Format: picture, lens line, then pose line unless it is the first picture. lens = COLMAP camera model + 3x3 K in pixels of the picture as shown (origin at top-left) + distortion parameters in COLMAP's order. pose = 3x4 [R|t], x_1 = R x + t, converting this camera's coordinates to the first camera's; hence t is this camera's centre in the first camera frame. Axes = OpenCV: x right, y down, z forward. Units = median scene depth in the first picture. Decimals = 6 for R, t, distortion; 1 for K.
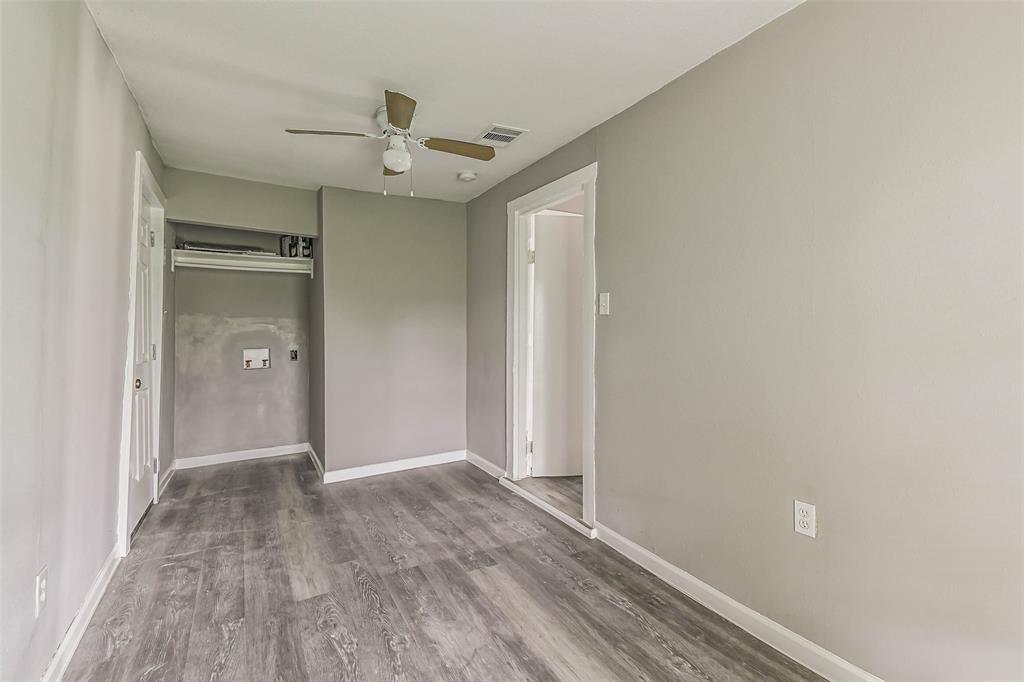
lens RADIAL K [[459.7, 0, 520.0], [0, 459.7, 329.1], [0, 0, 1]] dist [0.040953, -0.021240]
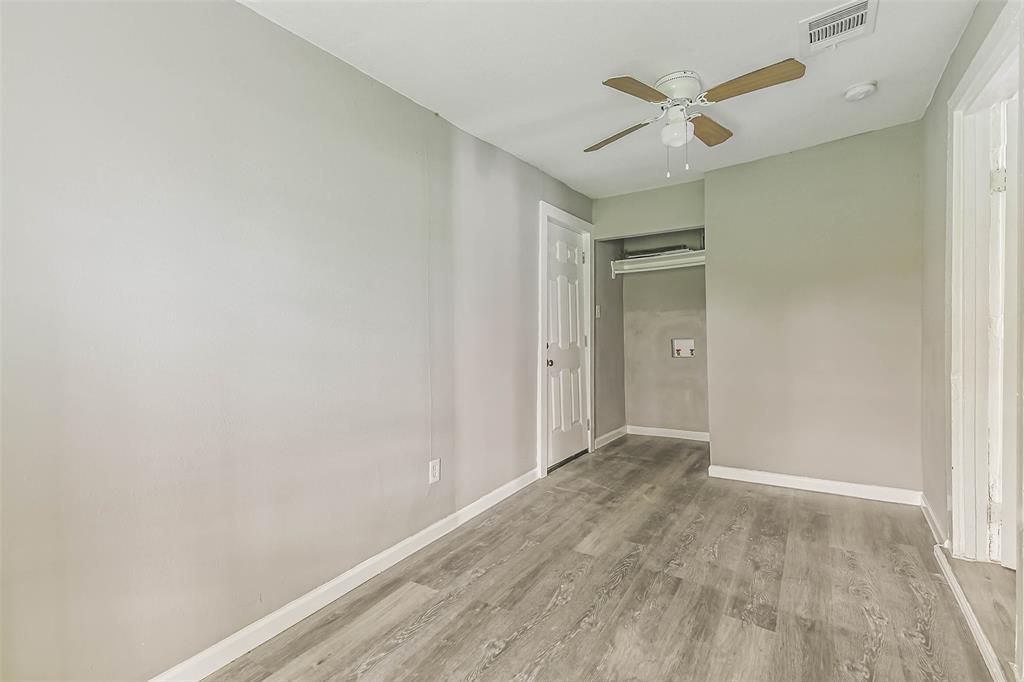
lens RADIAL K [[460.1, 0, 512.0], [0, 460.1, 341.0], [0, 0, 1]] dist [0.101085, -0.049758]
pose [[0.436946, 0.011007, -0.899420, 0.396603], [0.033818, 0.999017, 0.028654, 0.002870], [0.898852, -0.042937, 0.436144, 0.262734]]
